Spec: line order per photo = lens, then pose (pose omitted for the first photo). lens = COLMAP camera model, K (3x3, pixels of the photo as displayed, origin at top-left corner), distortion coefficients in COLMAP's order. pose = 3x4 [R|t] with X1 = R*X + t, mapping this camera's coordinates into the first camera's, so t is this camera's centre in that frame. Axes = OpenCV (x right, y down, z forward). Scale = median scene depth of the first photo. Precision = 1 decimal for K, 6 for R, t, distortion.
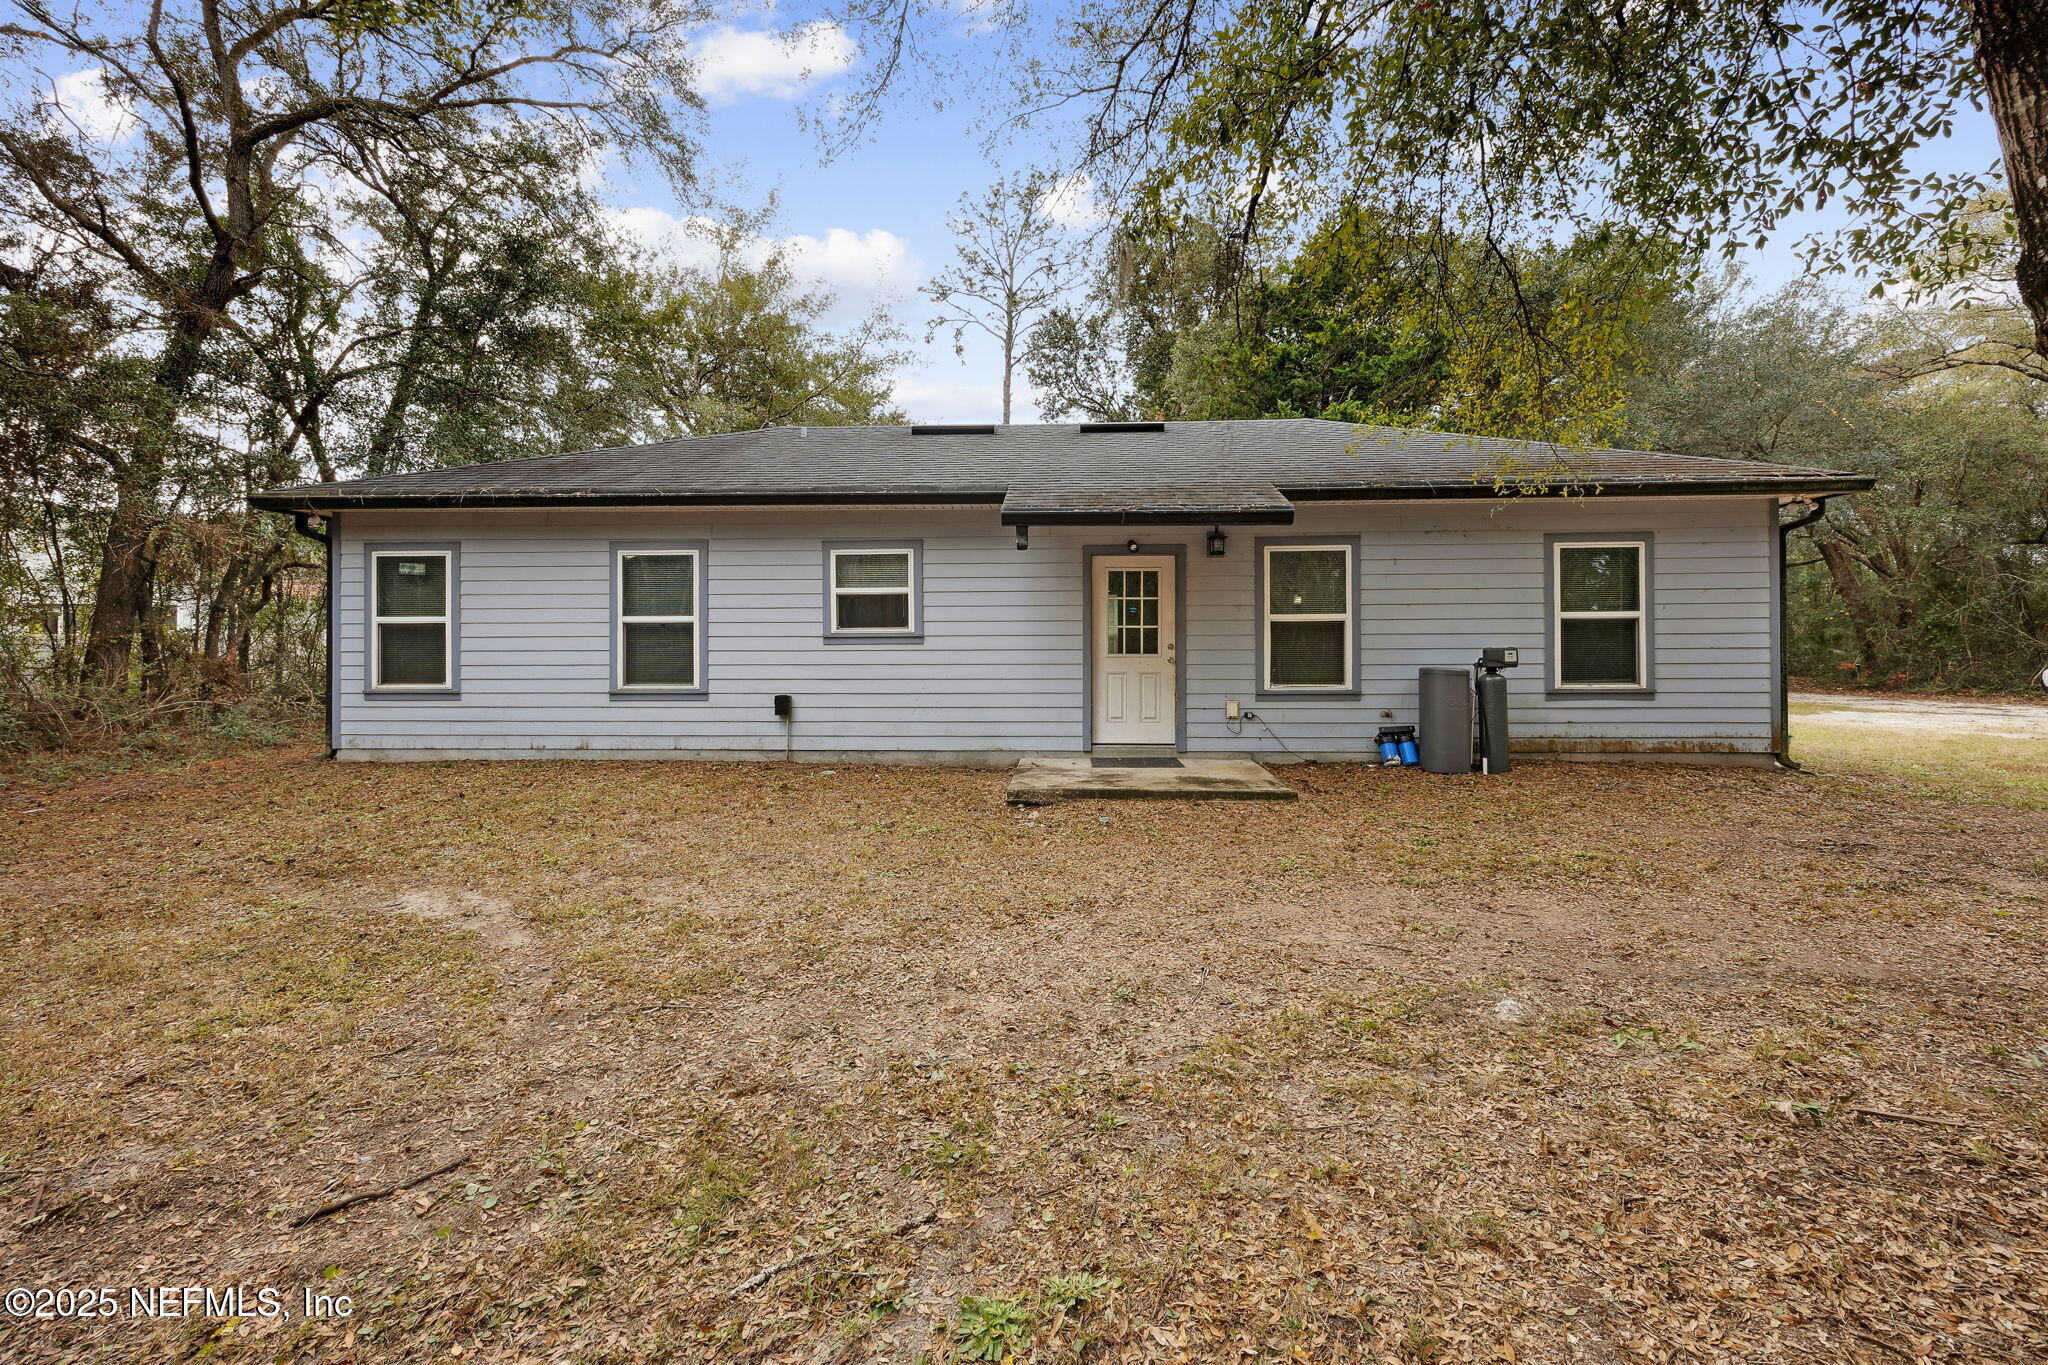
lens RADIAL K [[801.4, 0, 1046.4], [0, 801.4, 643.1], [0, 0, 1]] dist [0.000286, -0.000009]
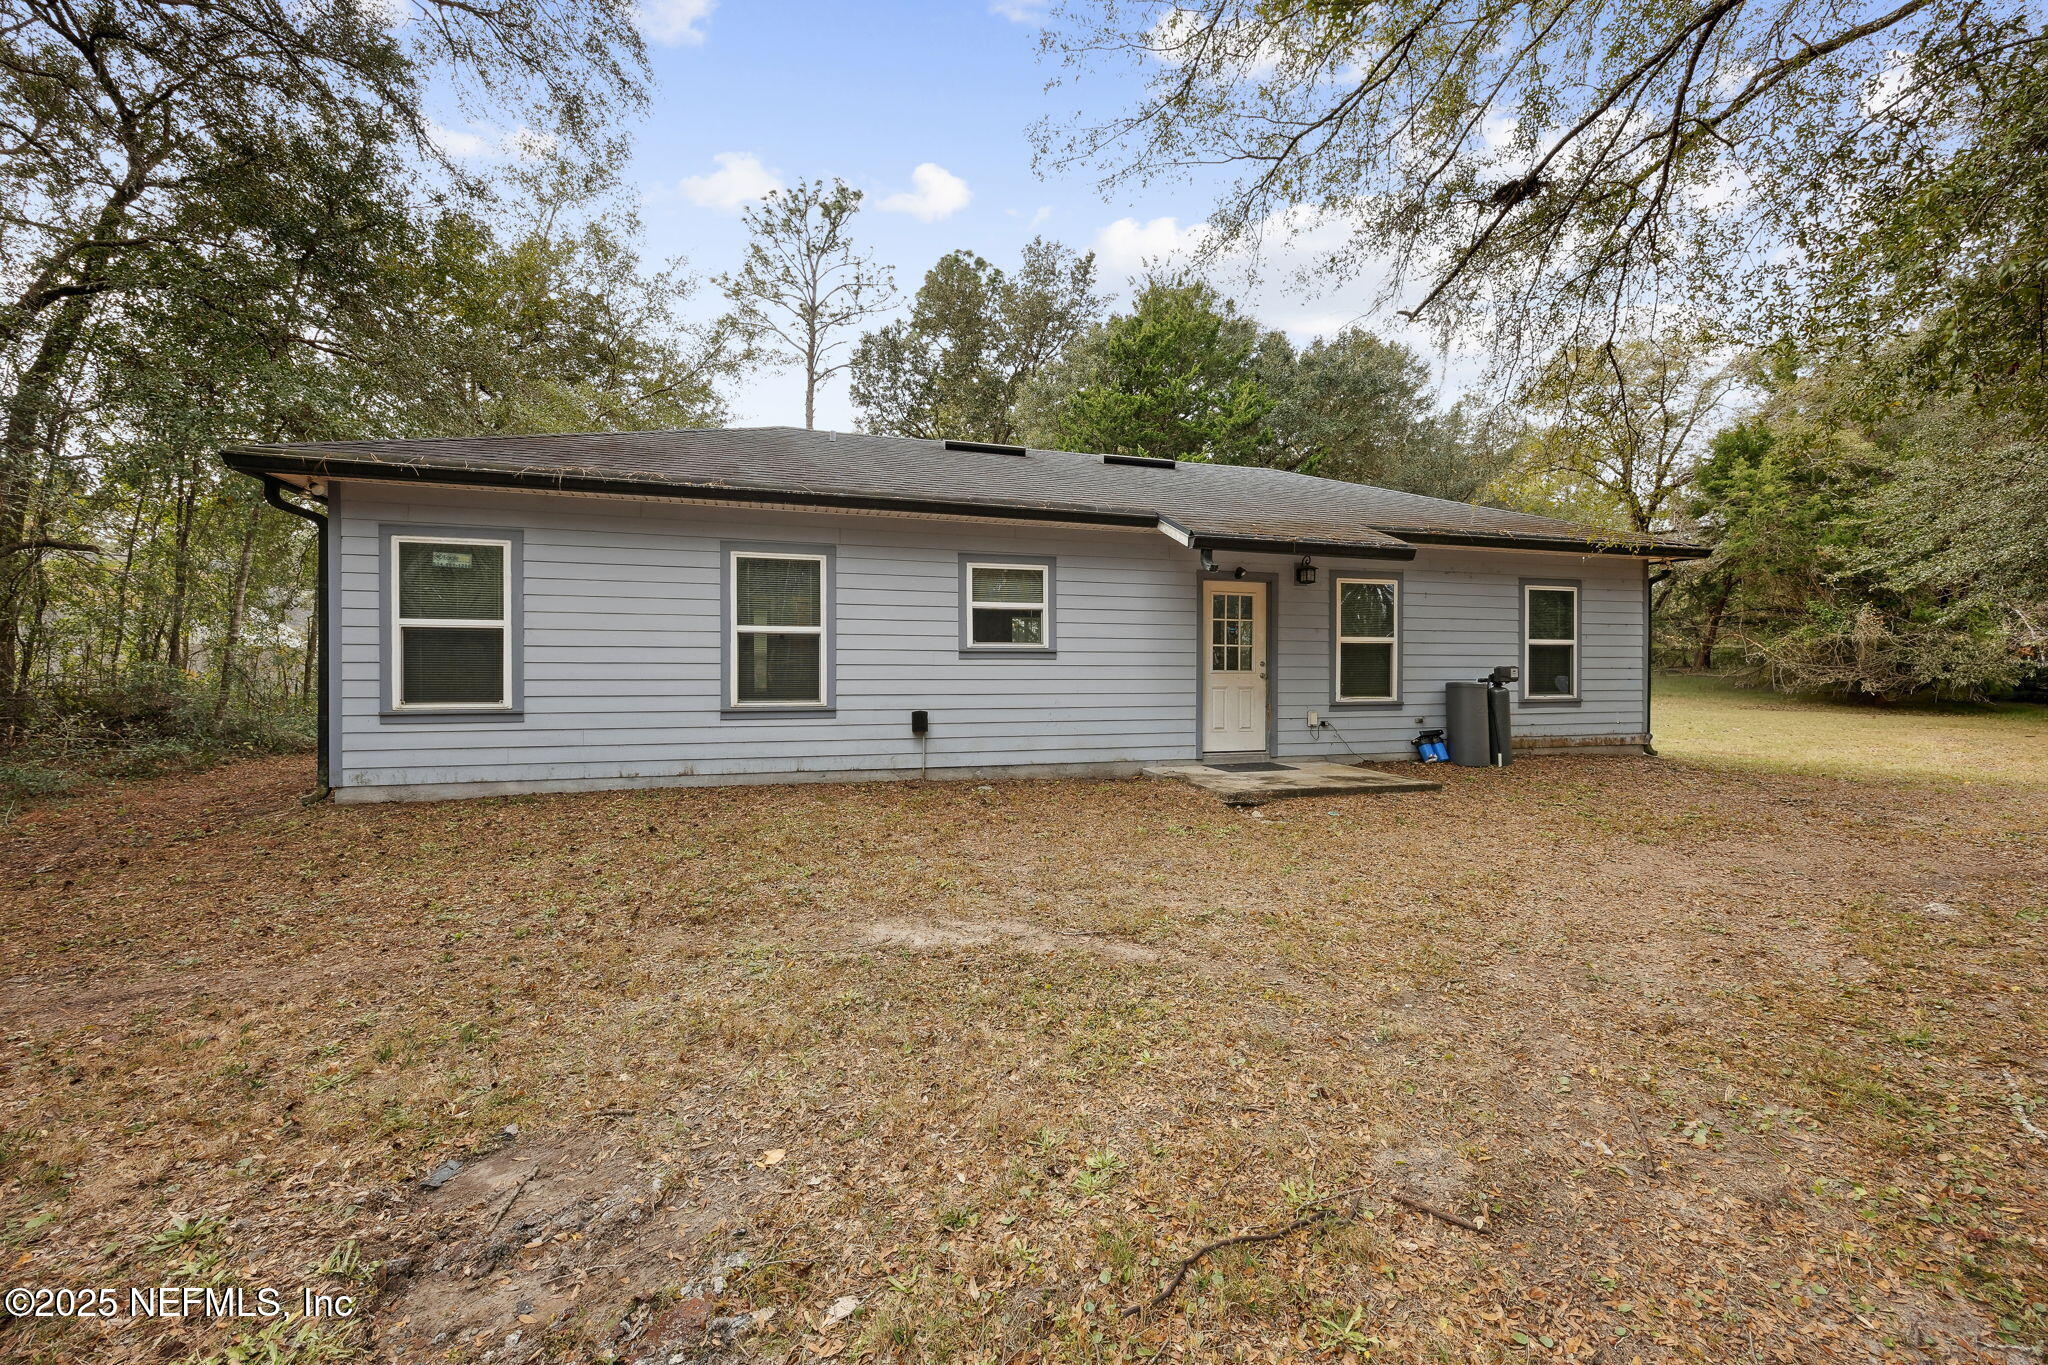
lens RADIAL K [[783.9, 0, 1025.7], [0, 783.9, 674.0], [0, 0, 1]] dist [-0.001175, 0.000003]
pose [[0.945994, 0.003942, 0.324160, -0.514187], [-0.006477, 0.999956, 0.006744, 0.013170], [-0.324119, -0.008479, 0.945978, 0.067978]]
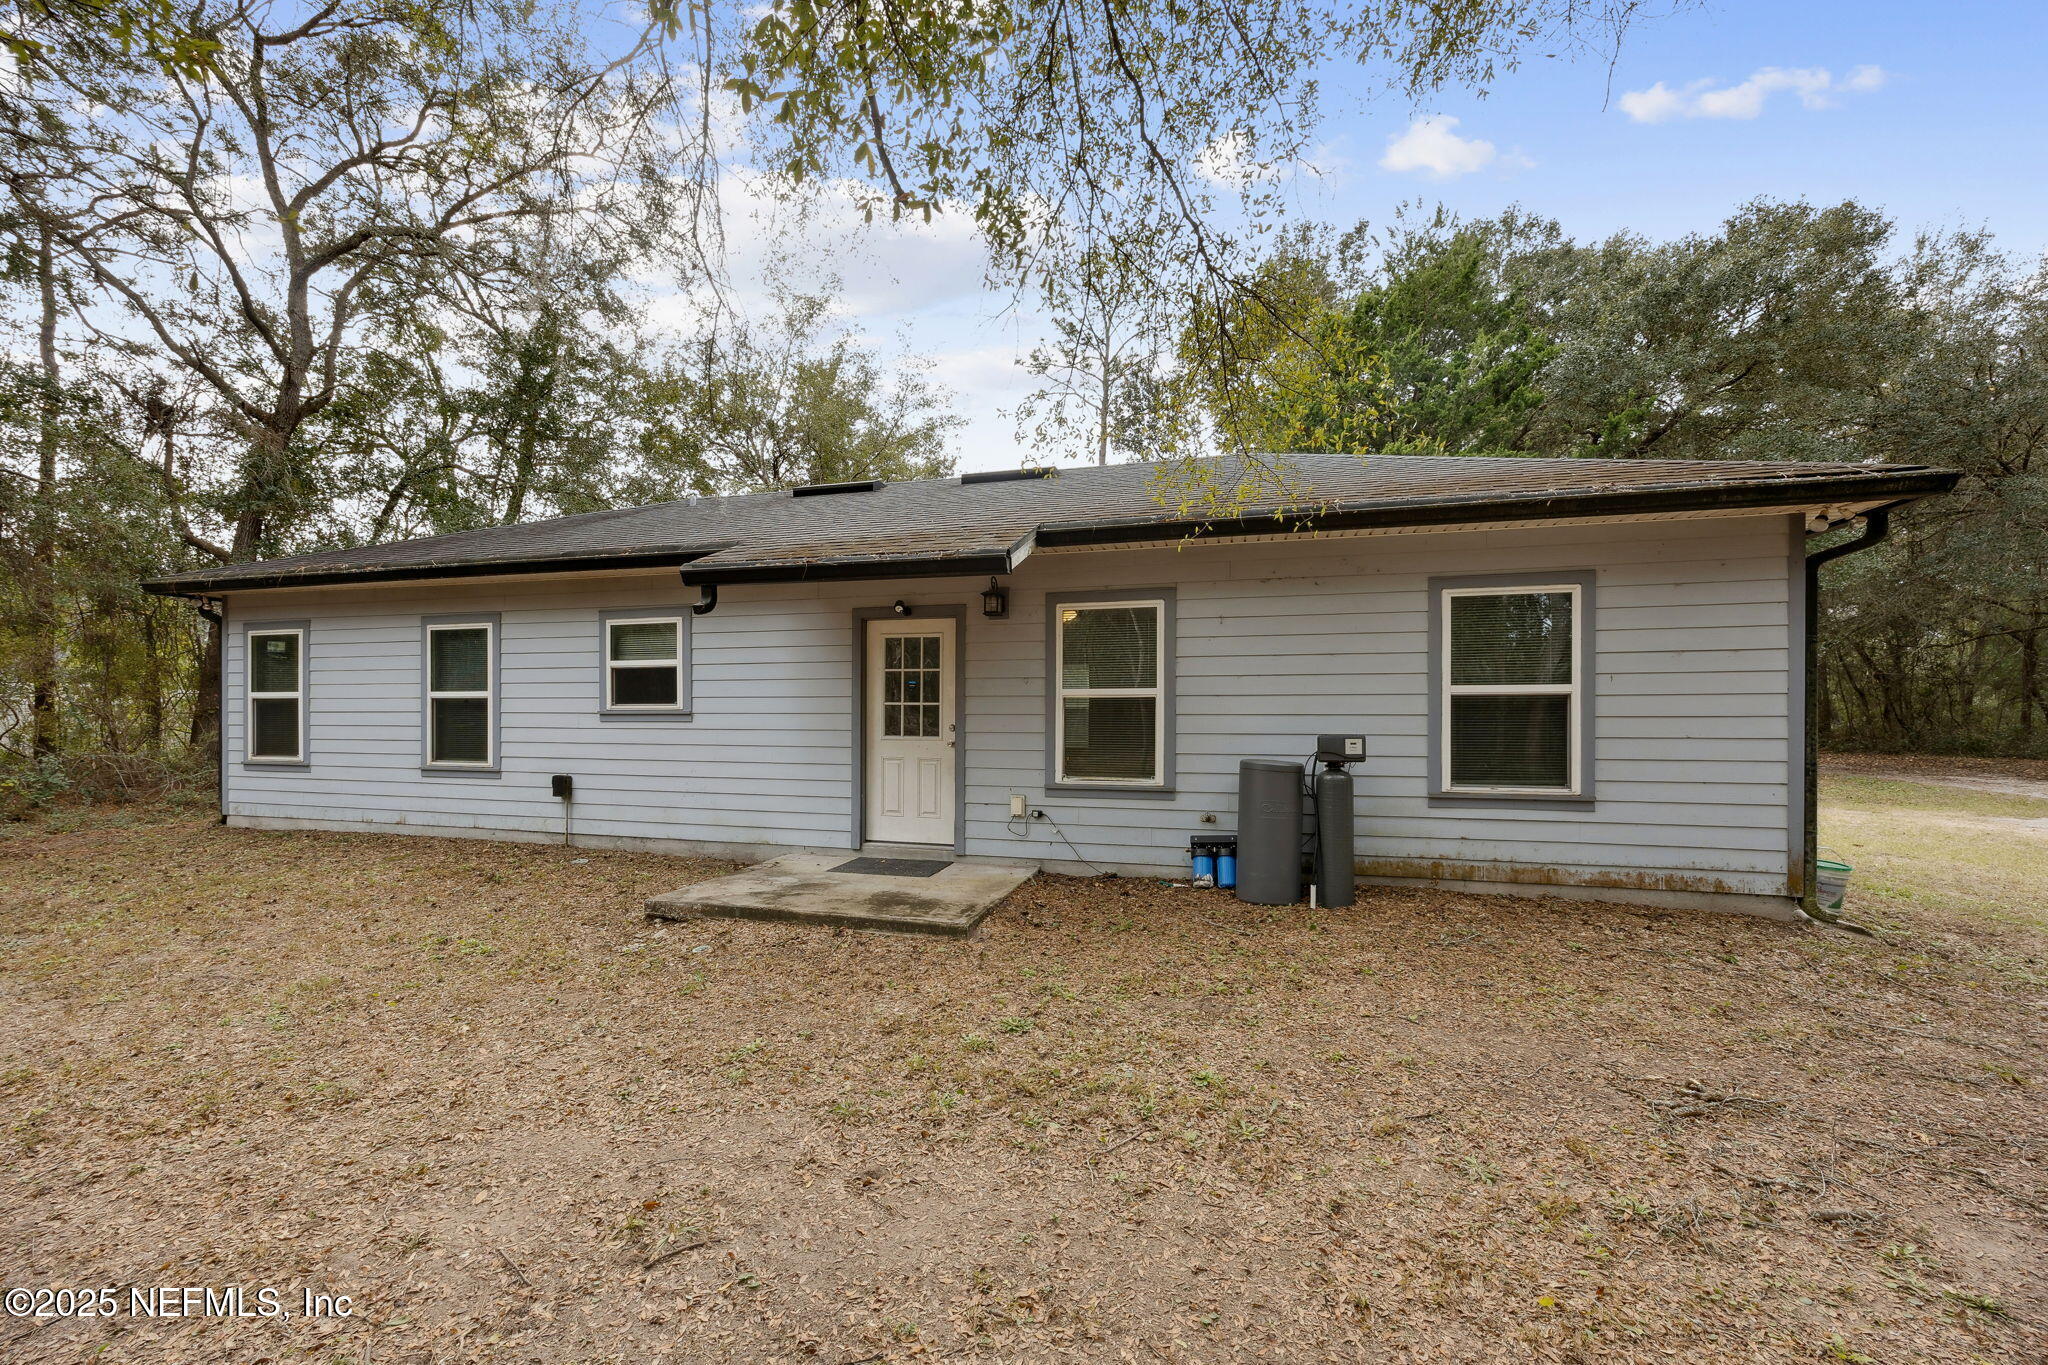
lens RADIAL K [[768.6, 0, 1044.4], [0, 768.6, 717.7], [0, 0, 1]] dist [-0.007794, -0.000032]
pose [[0.977478, 0.006714, -0.210930, 0.416037], [-0.004724, 0.999939, 0.009935, -0.014436], [0.210984, -0.008715, 0.977451, 0.240404]]
